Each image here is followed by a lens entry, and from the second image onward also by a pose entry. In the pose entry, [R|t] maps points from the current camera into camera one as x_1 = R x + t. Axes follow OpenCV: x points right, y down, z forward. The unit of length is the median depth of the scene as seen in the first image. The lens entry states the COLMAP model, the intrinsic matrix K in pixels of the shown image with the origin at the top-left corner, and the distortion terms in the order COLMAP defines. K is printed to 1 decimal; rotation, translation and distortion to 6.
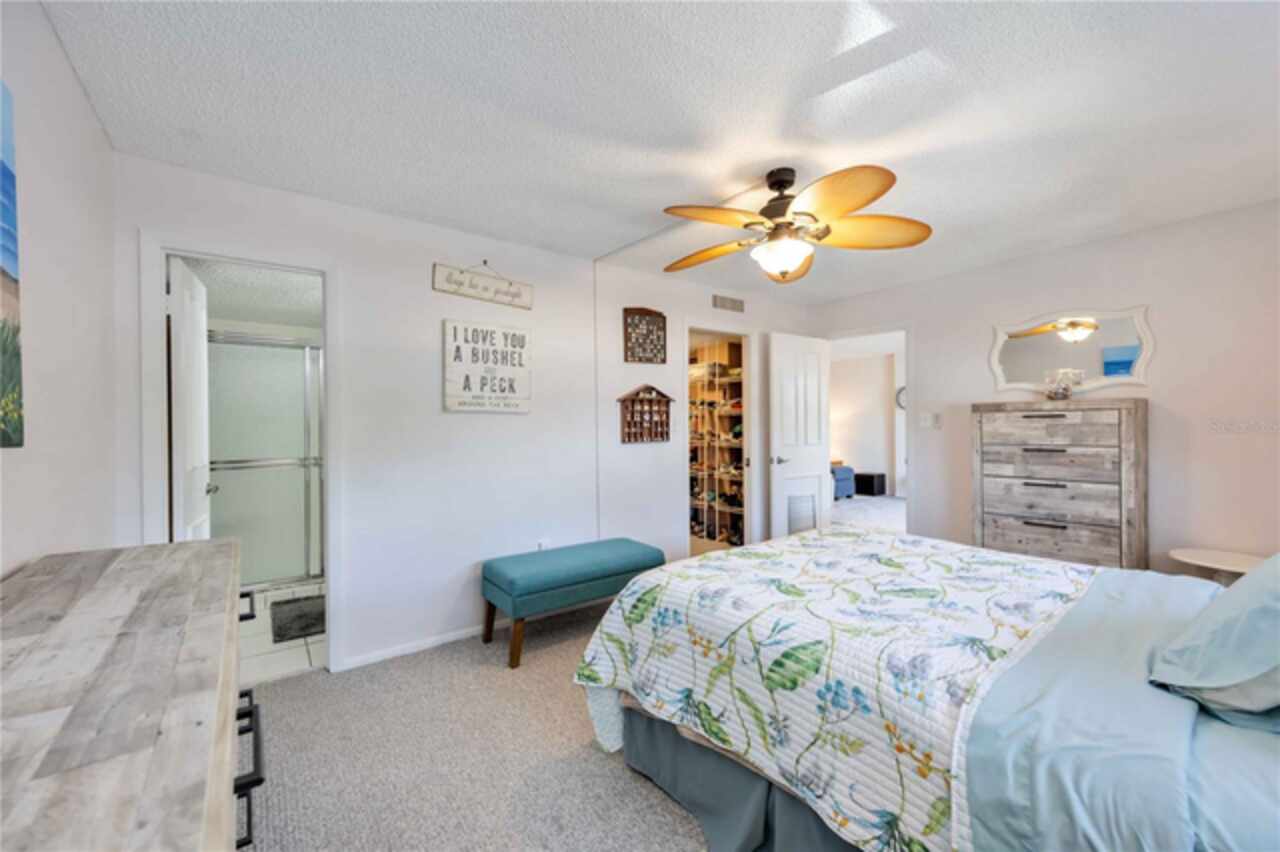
lens RADIAL K [[507.1, 0, 636.0], [0, 507.1, 424.4], [0, 0, 1]] dist [0.000467, 0.000145]
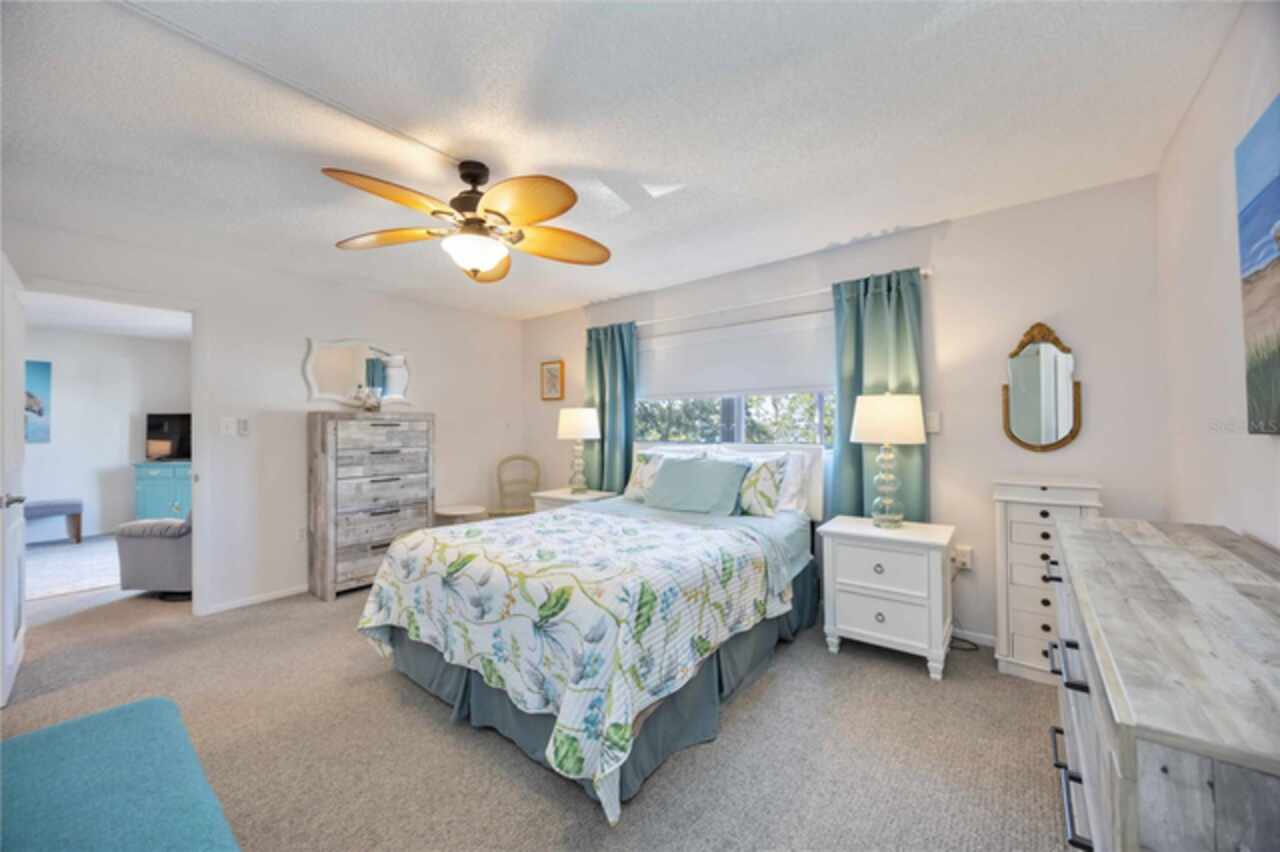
lens RADIAL K [[488.1, 0, 640.0], [0, 488.1, 426.0], [0, 0, 1]] dist [0.000676, -0.000124]
pose [[-0.249635, 0.014640, 0.968229, -0.522516], [0.006124, 0.999890, -0.013540, 0.007610], [-0.968321, 0.002549, -0.249697, 0.715573]]
